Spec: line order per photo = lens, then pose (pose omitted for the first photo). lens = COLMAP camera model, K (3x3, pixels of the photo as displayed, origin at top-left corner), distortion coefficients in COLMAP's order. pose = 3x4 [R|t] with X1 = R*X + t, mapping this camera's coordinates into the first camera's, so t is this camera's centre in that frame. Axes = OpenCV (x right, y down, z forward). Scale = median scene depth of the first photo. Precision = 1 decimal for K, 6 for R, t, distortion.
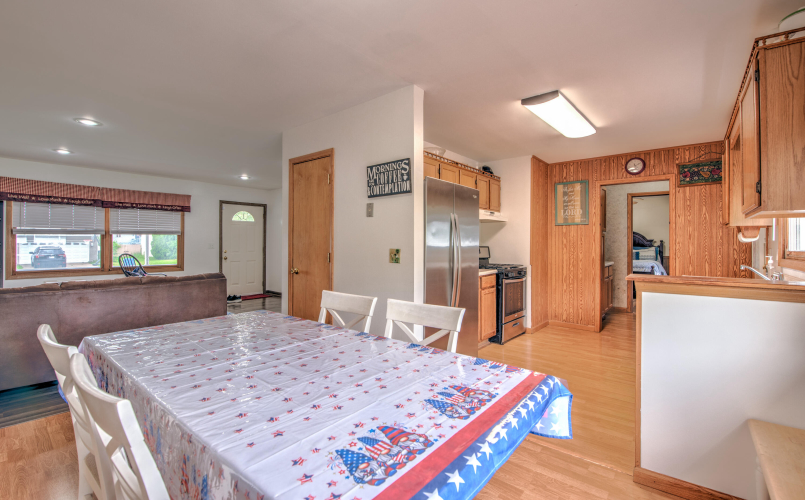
lens RADIAL K [[349.7, 0, 397.7], [0, 349.7, 237.8], [0, 0, 1]] dist [-0.021846, -0.002689]
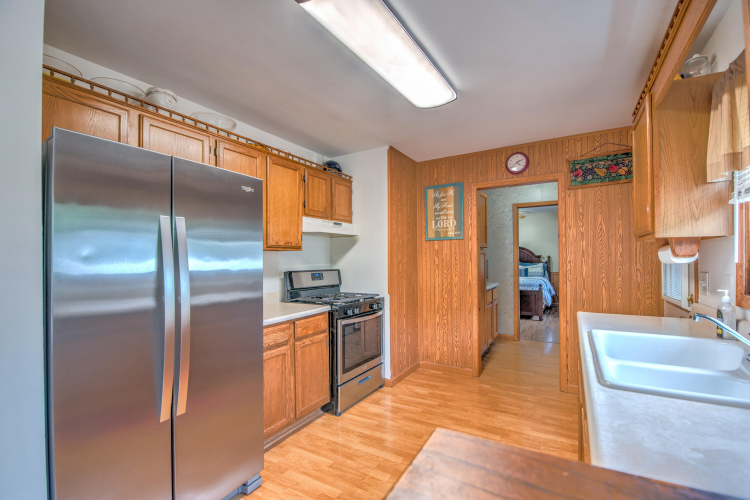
lens RADIAL K [[326.4, 0, 379.0], [0, 326.4, 255.6], [0, 0, 1]] dist [-0.008720, -0.005338]
pose [[0.984919, -0.013577, 0.172482, 0.273367], [0.013137, 0.999907, 0.003694, -0.007584], [-0.172516, -0.001373, 0.985006, 0.360318]]
